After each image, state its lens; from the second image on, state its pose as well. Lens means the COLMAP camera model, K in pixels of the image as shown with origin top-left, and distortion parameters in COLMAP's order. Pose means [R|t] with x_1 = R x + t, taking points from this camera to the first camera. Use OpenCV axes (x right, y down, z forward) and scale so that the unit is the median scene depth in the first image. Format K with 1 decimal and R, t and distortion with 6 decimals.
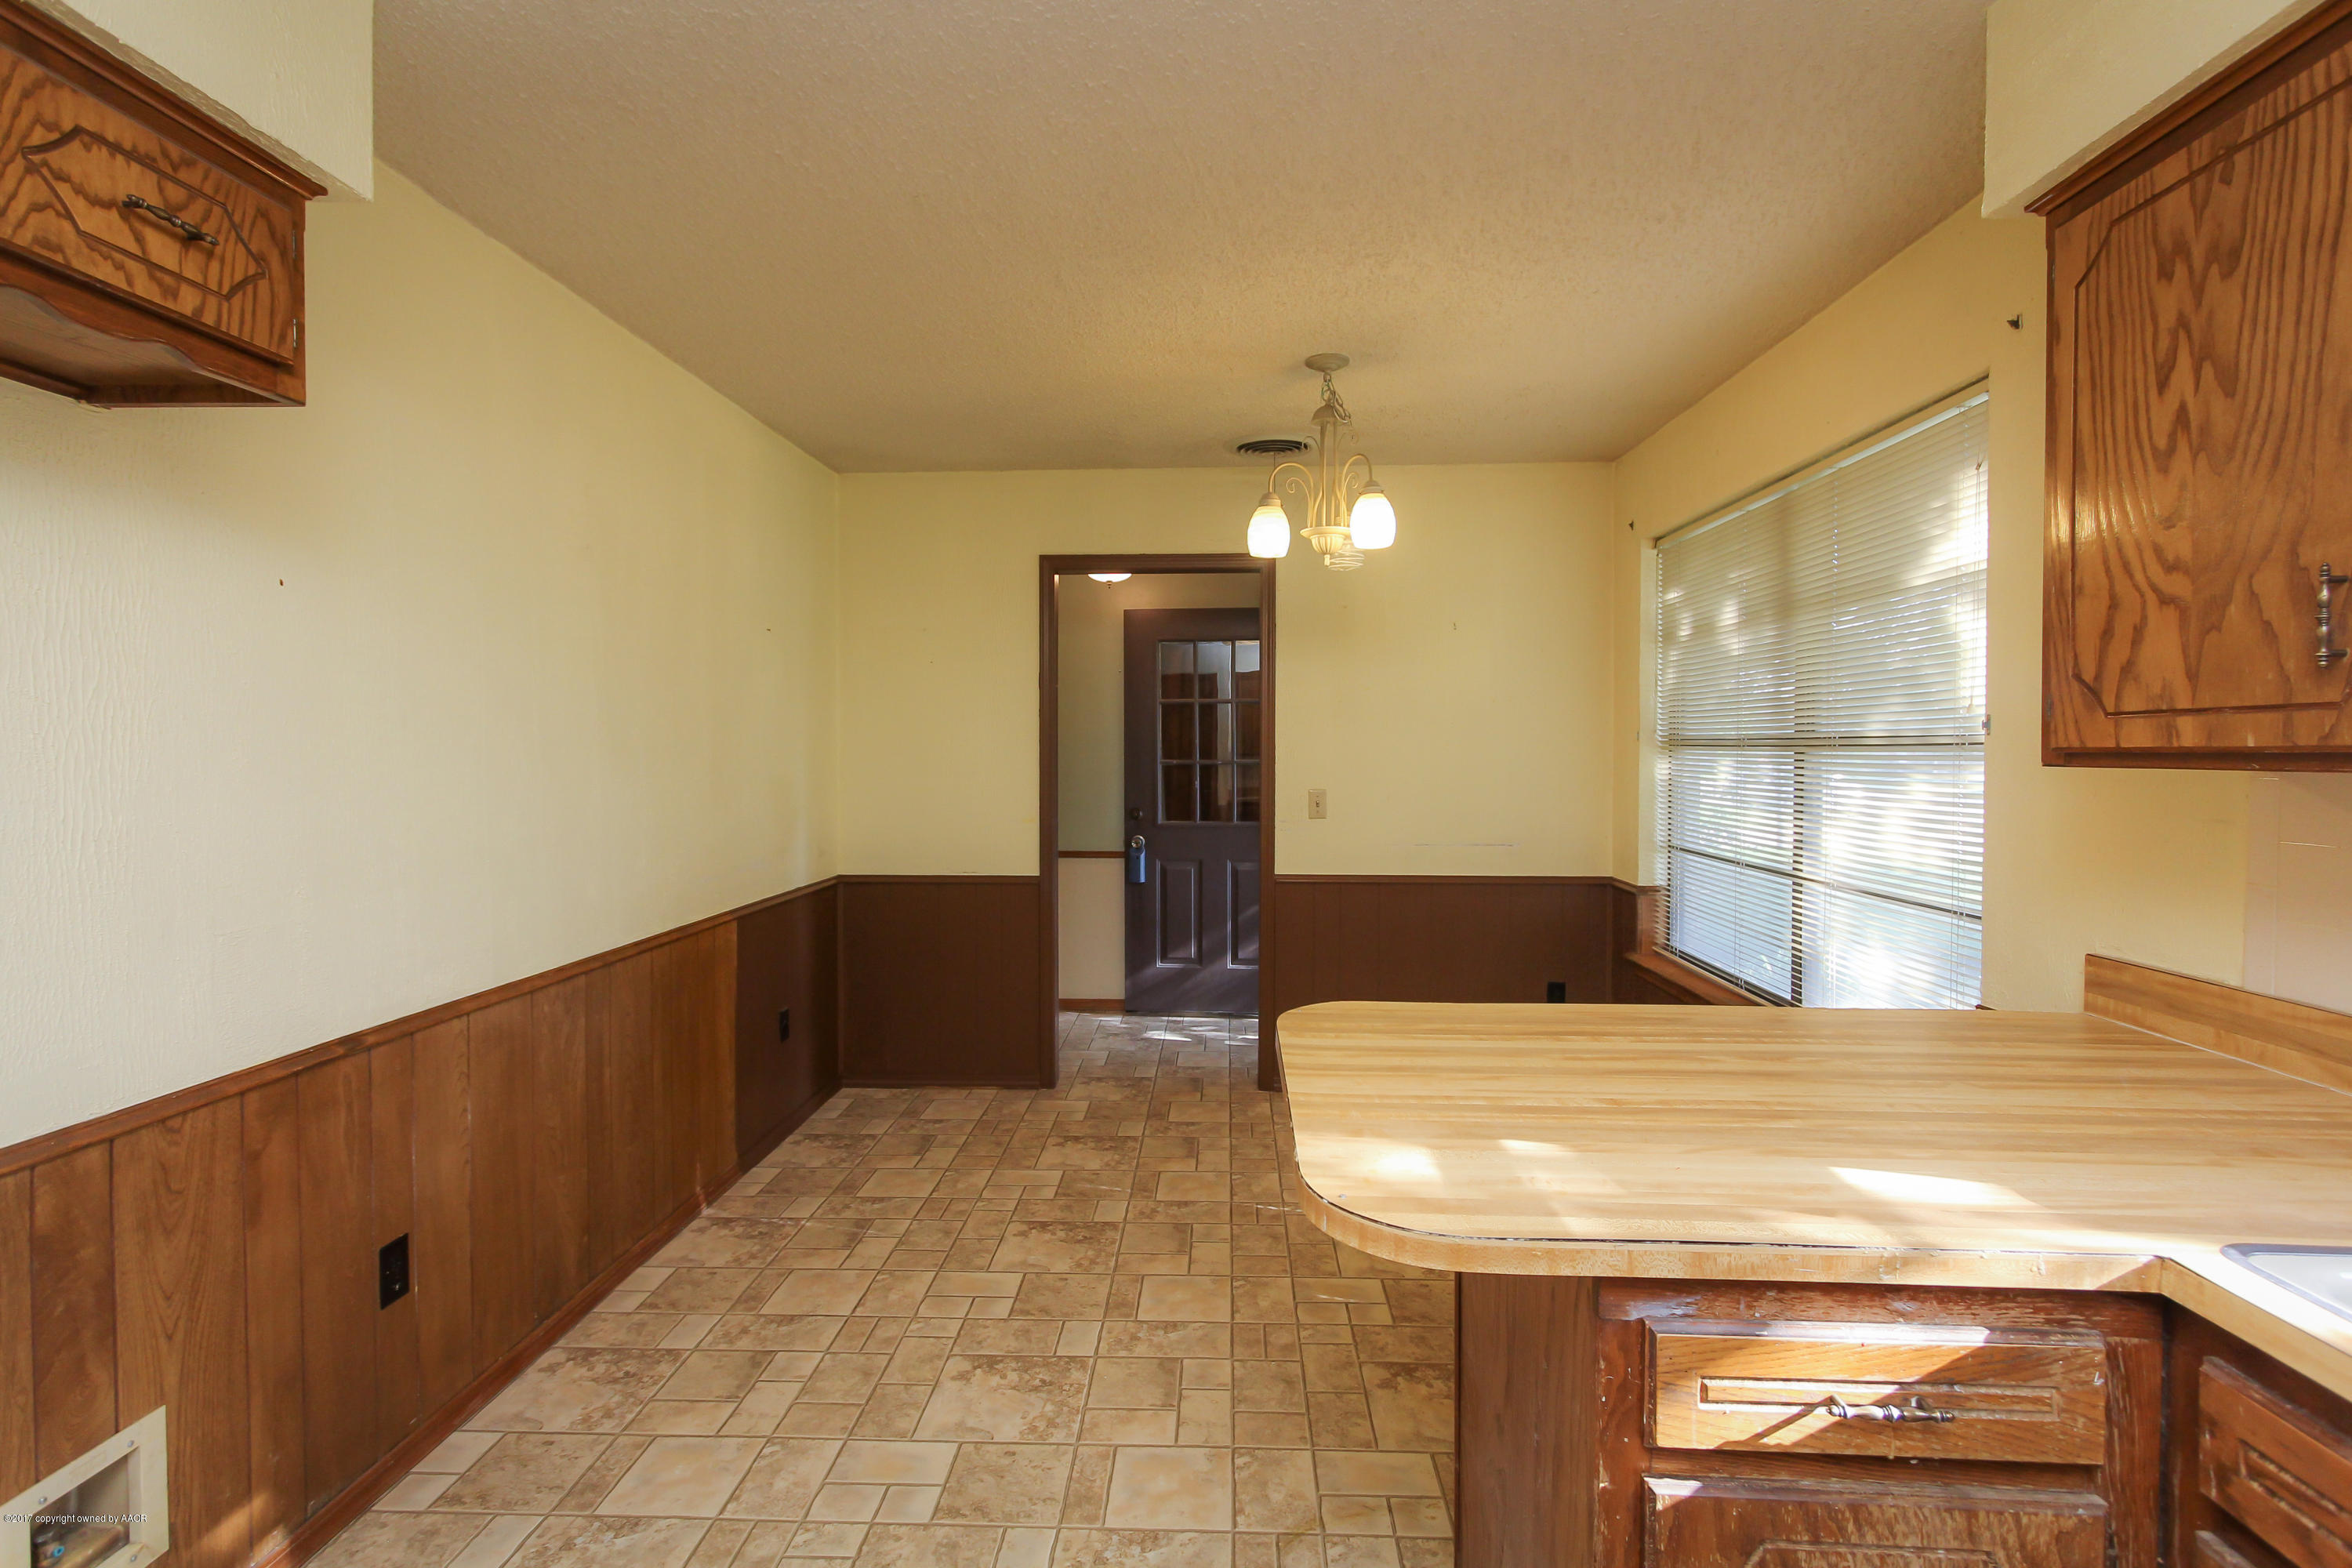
lens RADIAL K [[1092.8, 0, 1181.0], [0, 1092.8, 770.6], [0, 0, 1]] dist [0.000653, 0.005018]
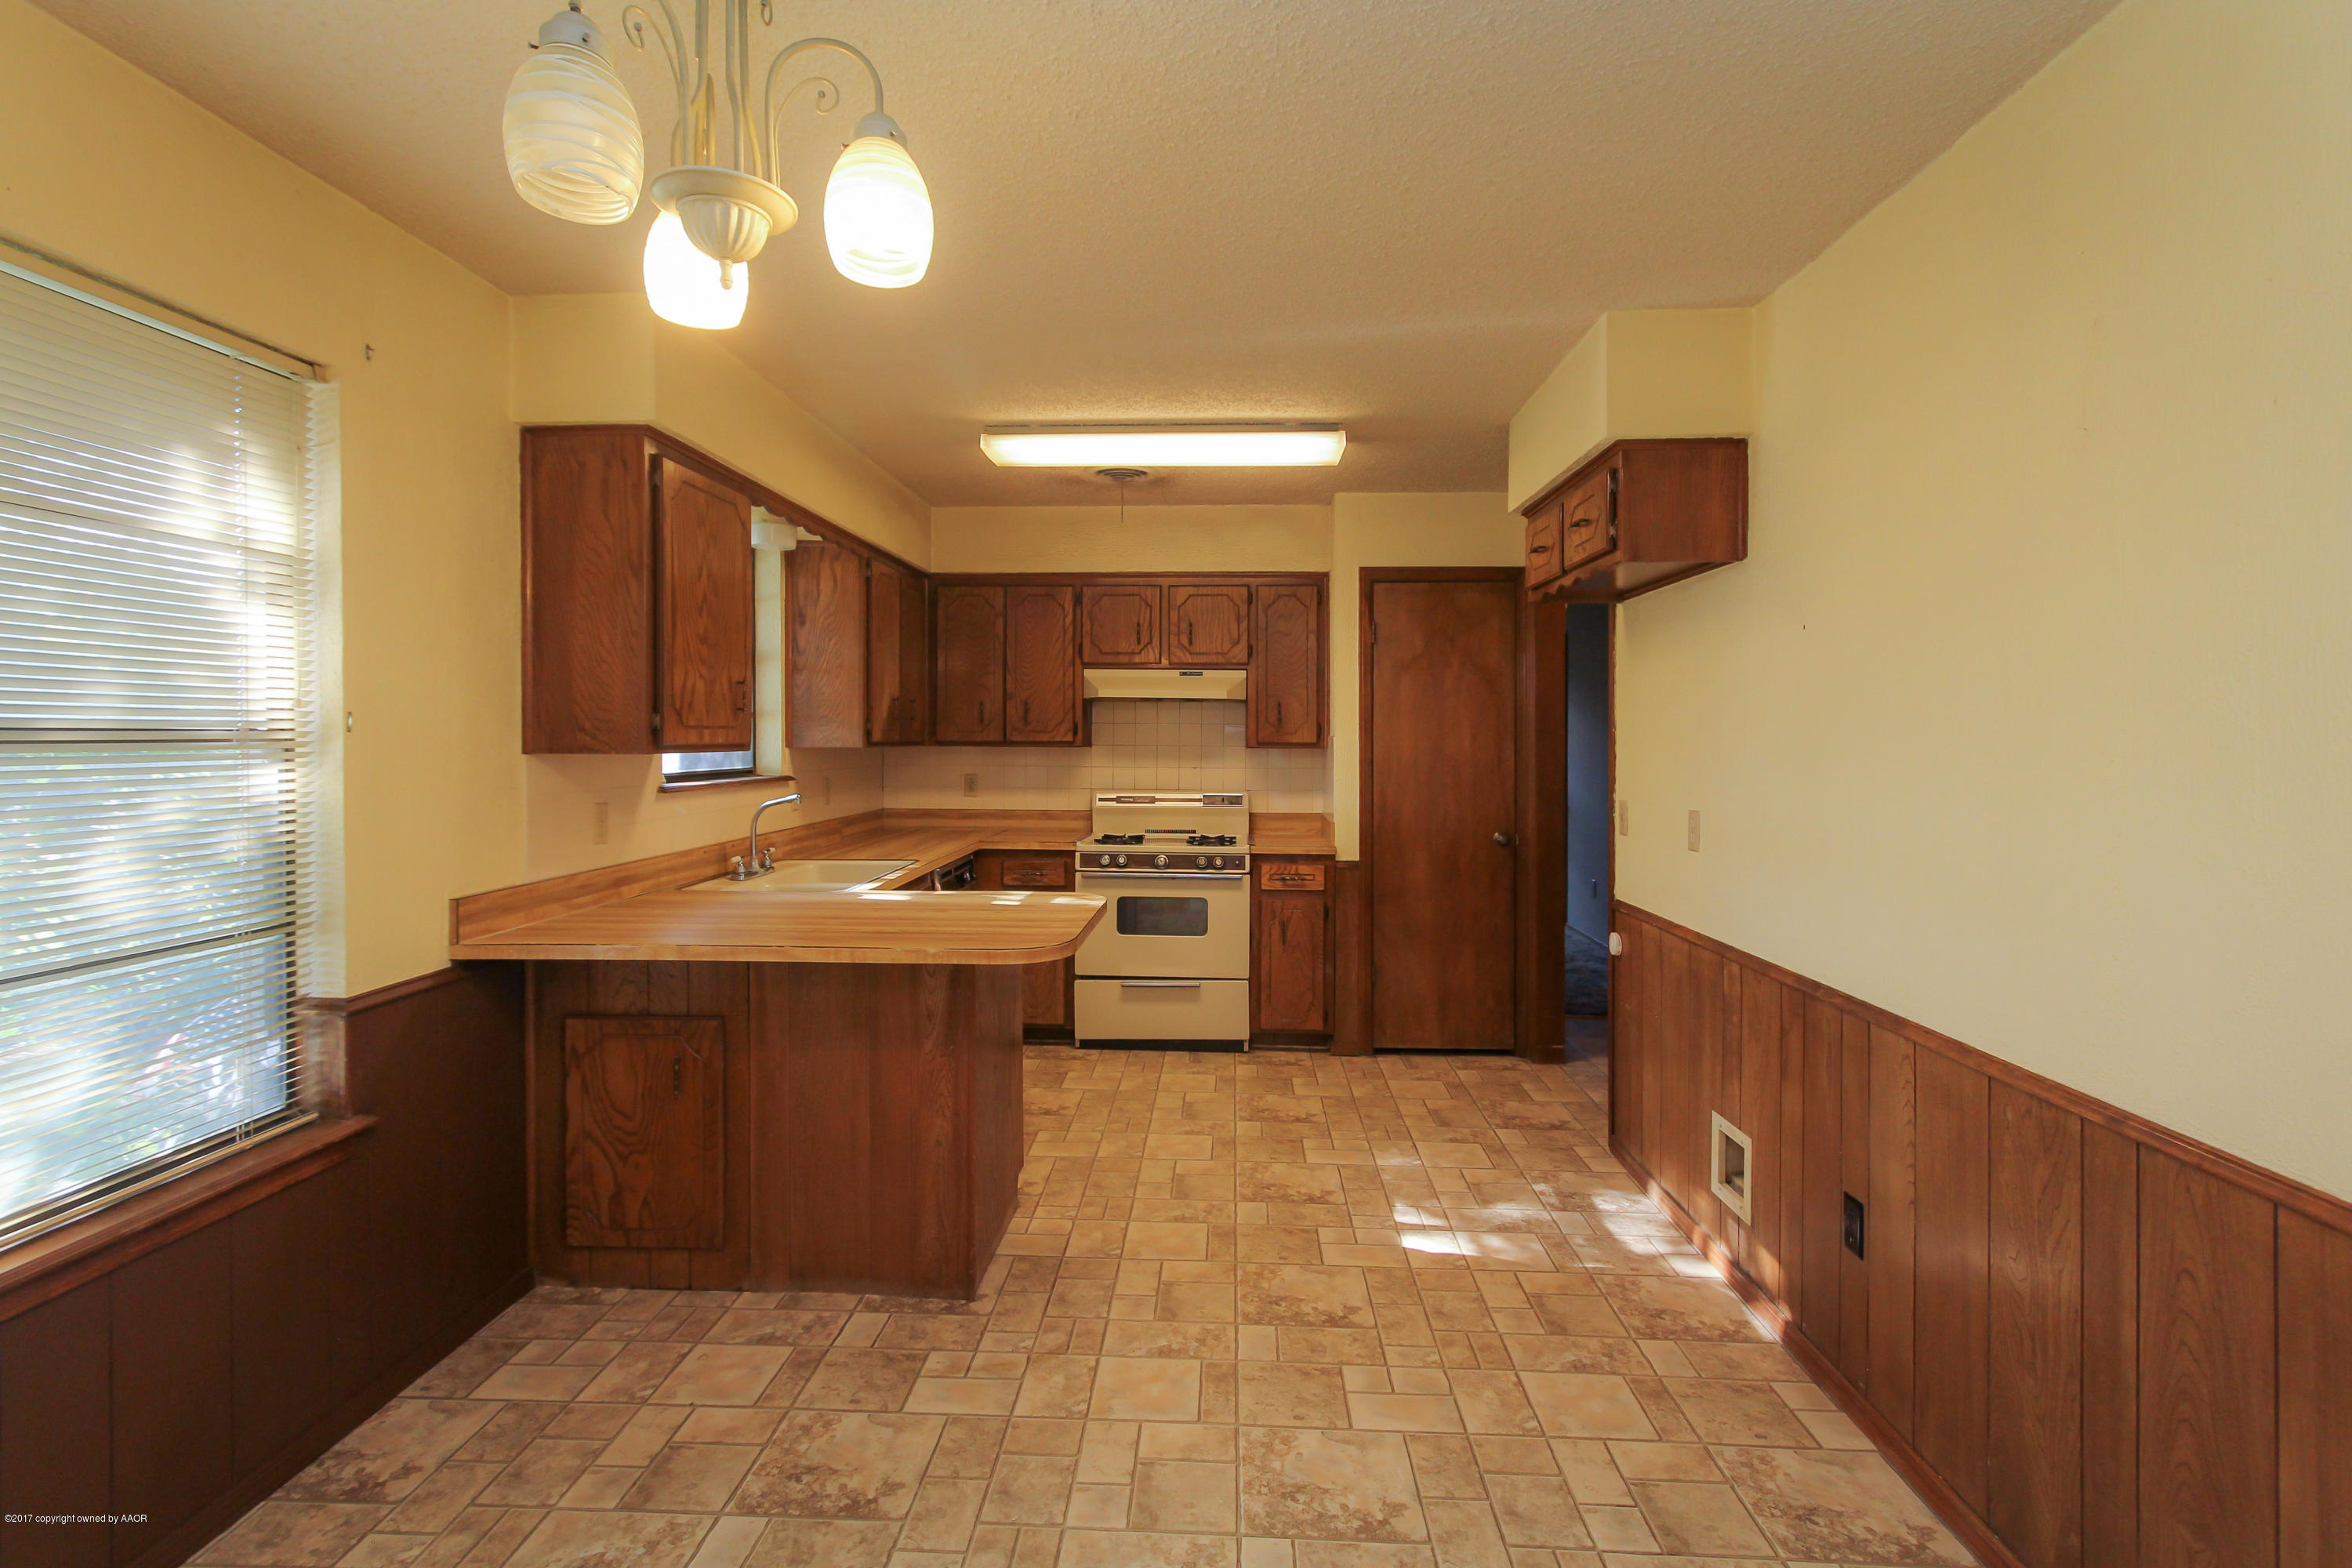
lens RADIAL K [[1093.0, 0, 1178.6], [0, 1093.0, 745.2], [0, 0, 1]] dist [-0.001663, 0.000940]
pose [[-0.999982, -0.004276, 0.004192, -0.061363], [-0.004161, 0.999629, 0.026922, -0.073376], [-0.004306, 0.026904, -0.999629, 2.945219]]
